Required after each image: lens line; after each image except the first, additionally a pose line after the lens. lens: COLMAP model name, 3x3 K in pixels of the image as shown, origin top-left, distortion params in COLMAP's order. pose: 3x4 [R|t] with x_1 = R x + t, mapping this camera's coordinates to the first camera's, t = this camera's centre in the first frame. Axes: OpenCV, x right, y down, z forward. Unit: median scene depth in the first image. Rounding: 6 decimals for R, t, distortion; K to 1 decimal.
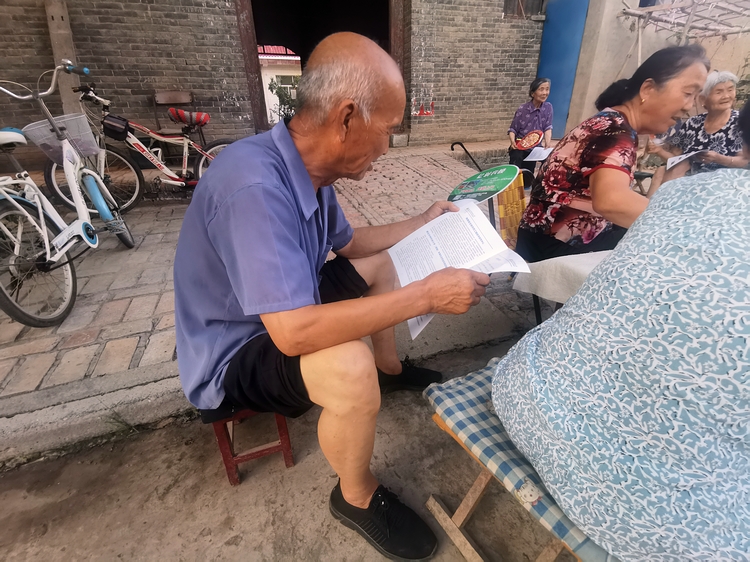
lens RADIAL K [[357.7, 0, 375.0], [0, 357.7, 281.0], [0, 0, 1]] dist [0.028439, 0.000589]
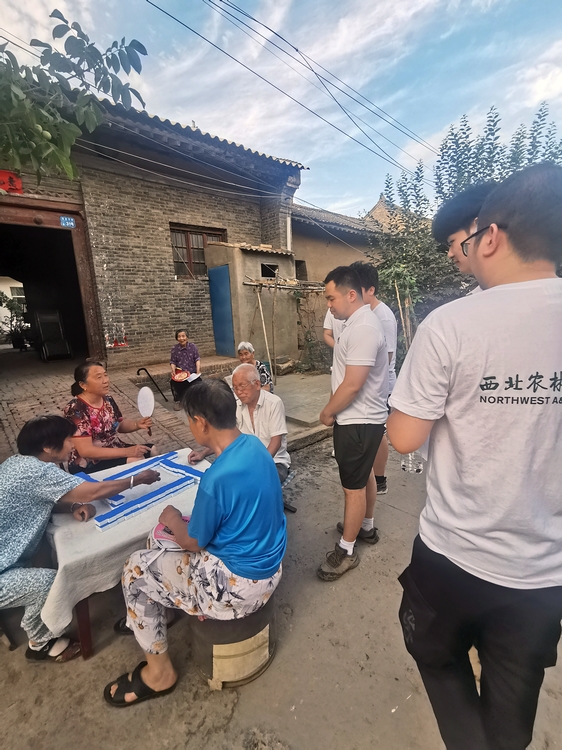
lens RADIAL K [[357.7, 0, 281.0], [0, 357.7, 375.0], [0, 0, 1]] dist [0.028439, 0.000589]
pose [[0.933948, -0.081361, 0.348025, 0.238738], [0.169000, 0.958539, -0.229437, 0.009982], [-0.314929, 0.273099, 0.908976, -0.290057]]
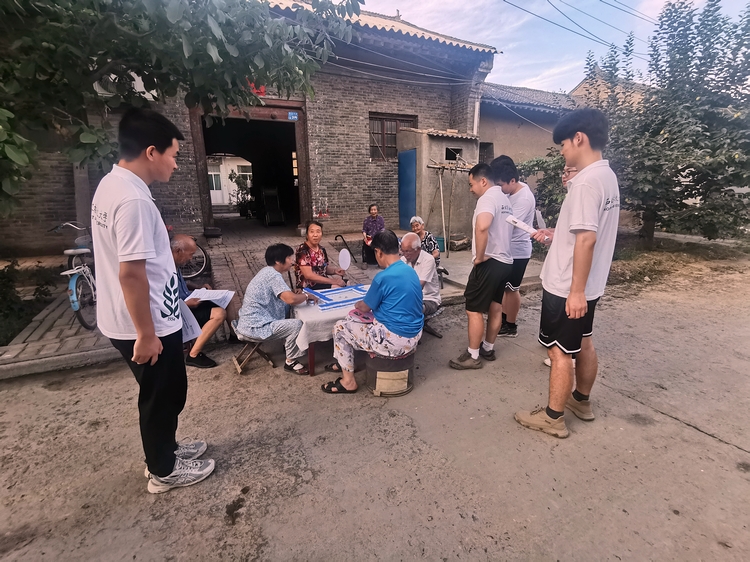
lens RADIAL K [[357.7, 0, 375.0], [0, 357.7, 281.0], [0, 0, 1]] dist [0.028439, 0.000589]
pose [[0.994523, -0.014558, 0.103496, 0.215743], [0.033903, 0.981640, -0.187707, 0.108436], [-0.098863, 0.190188, 0.976757, -0.495592]]
